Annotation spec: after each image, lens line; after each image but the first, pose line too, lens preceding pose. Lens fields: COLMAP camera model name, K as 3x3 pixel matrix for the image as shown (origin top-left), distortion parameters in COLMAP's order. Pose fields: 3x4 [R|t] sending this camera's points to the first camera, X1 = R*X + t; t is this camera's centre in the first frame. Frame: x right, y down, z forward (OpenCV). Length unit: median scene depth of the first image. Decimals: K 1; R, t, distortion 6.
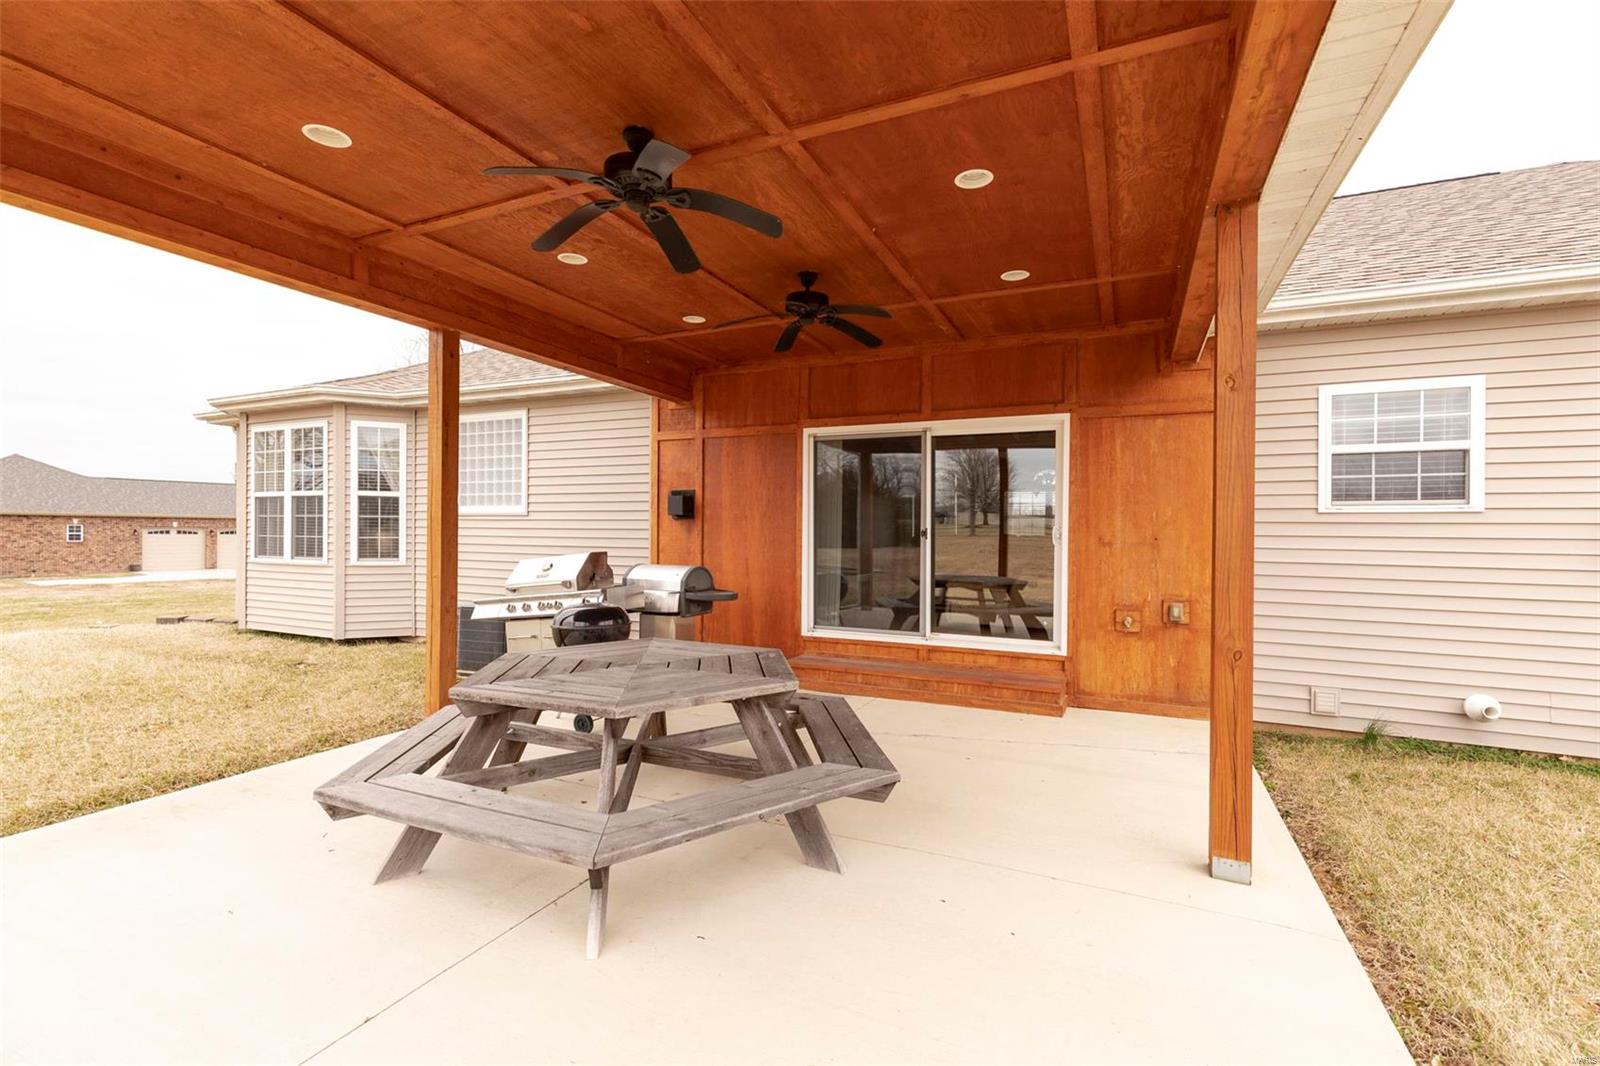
lens RADIAL K [[708.4, 0, 800.0], [0, 708.4, 533.0], [0, 0, 1]] dist [-0.000012, 0.000014]
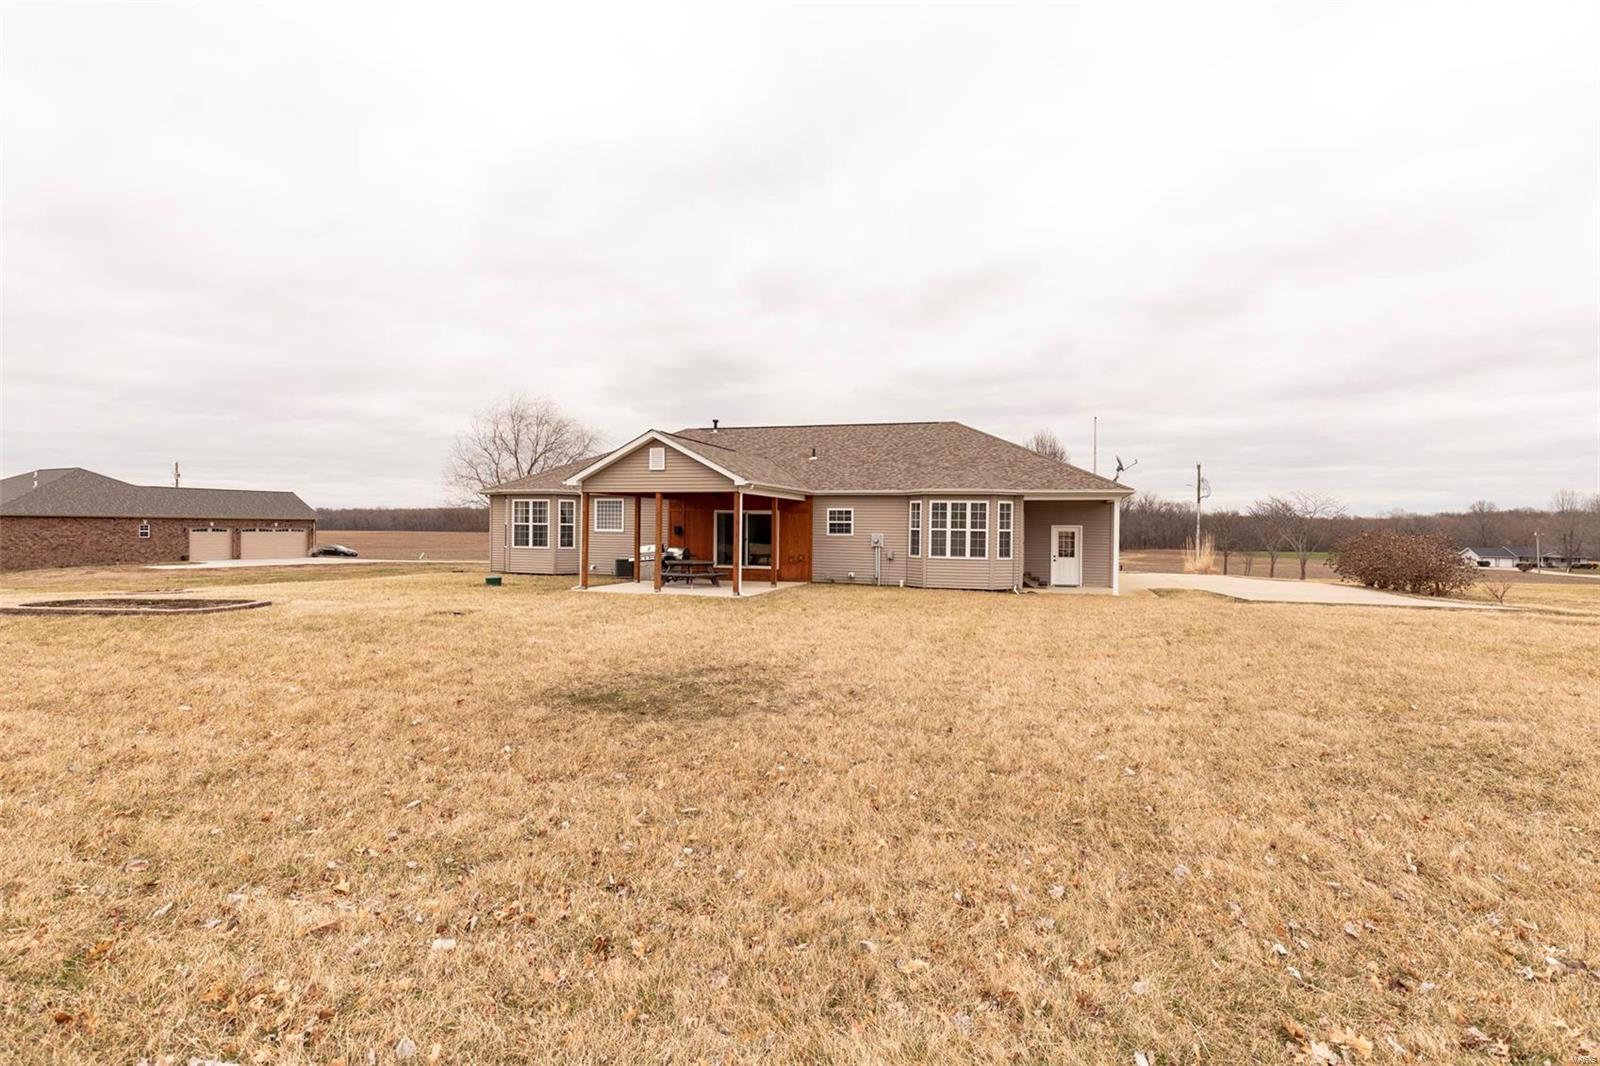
lens RADIAL K [[829.6, 0, 758.1], [0, 829.6, 526.8], [0, 0, 1]] dist [-0.060606, 0.000216]
pose [[0.996413, 0.001764, 0.084603, -0.092088], [-0.001905, 0.999997, 0.001582, -0.051256], [-0.084600, -0.001738, 0.996413, -2.402594]]
